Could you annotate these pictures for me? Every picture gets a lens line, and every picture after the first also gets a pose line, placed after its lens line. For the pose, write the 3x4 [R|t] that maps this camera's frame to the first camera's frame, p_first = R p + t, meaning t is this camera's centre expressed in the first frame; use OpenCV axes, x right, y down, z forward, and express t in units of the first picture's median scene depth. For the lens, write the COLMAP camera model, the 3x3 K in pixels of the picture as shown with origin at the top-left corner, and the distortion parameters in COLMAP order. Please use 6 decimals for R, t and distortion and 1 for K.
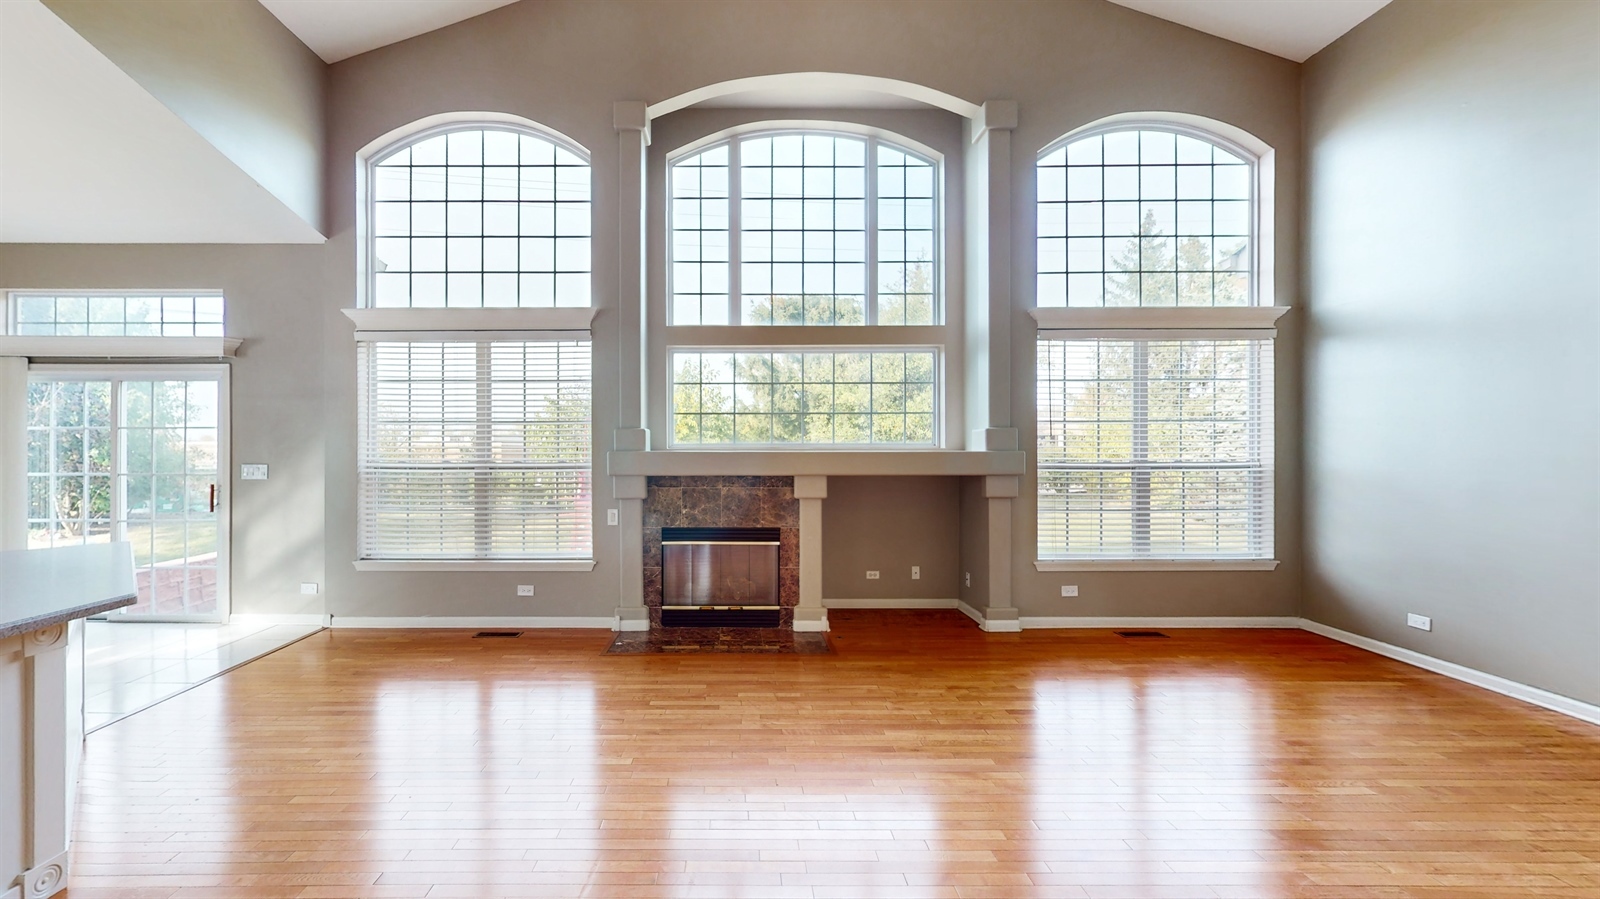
lens RADIAL K [[591.6, 0, 766.4], [0, 591.6, 452.8], [0, 0, 1]] dist [-0.005348, 0.001113]
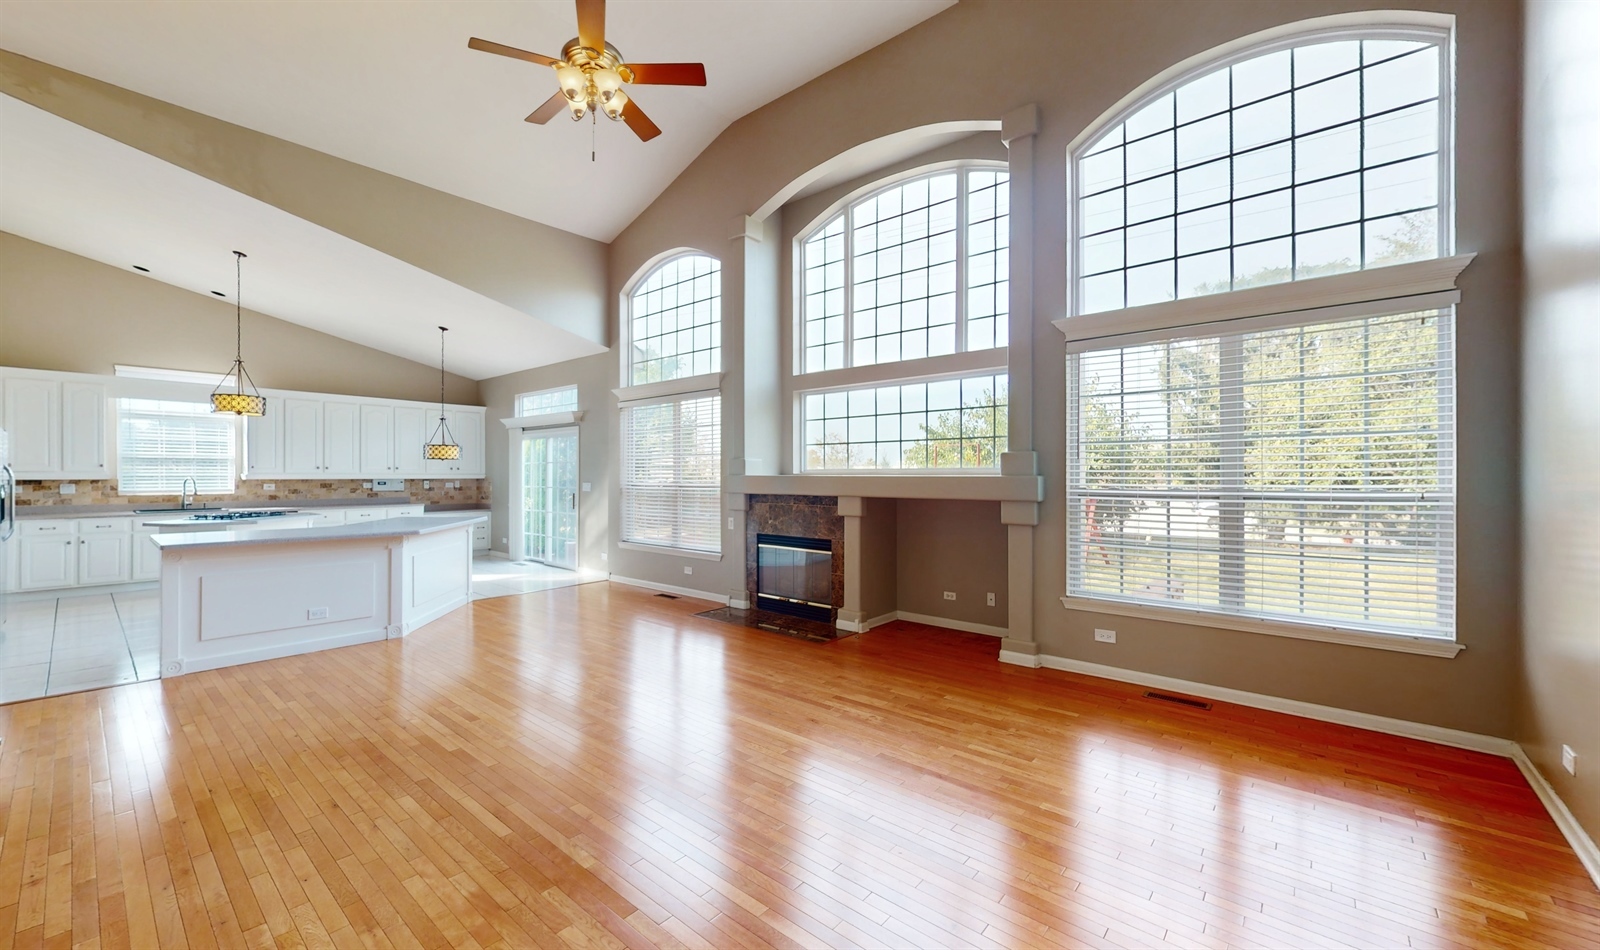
lens RADIAL K [[607.6, 0, 767.6], [0, 607.6, 477.6], [0, 0, 1]] dist [-0.007842, 0.000653]
pose [[0.753767, 0.003863, -0.657130, 0.712685], [-0.004931, 0.999988, 0.000222, 0.001819], [0.657123, 0.003073, 0.753777, -0.004754]]
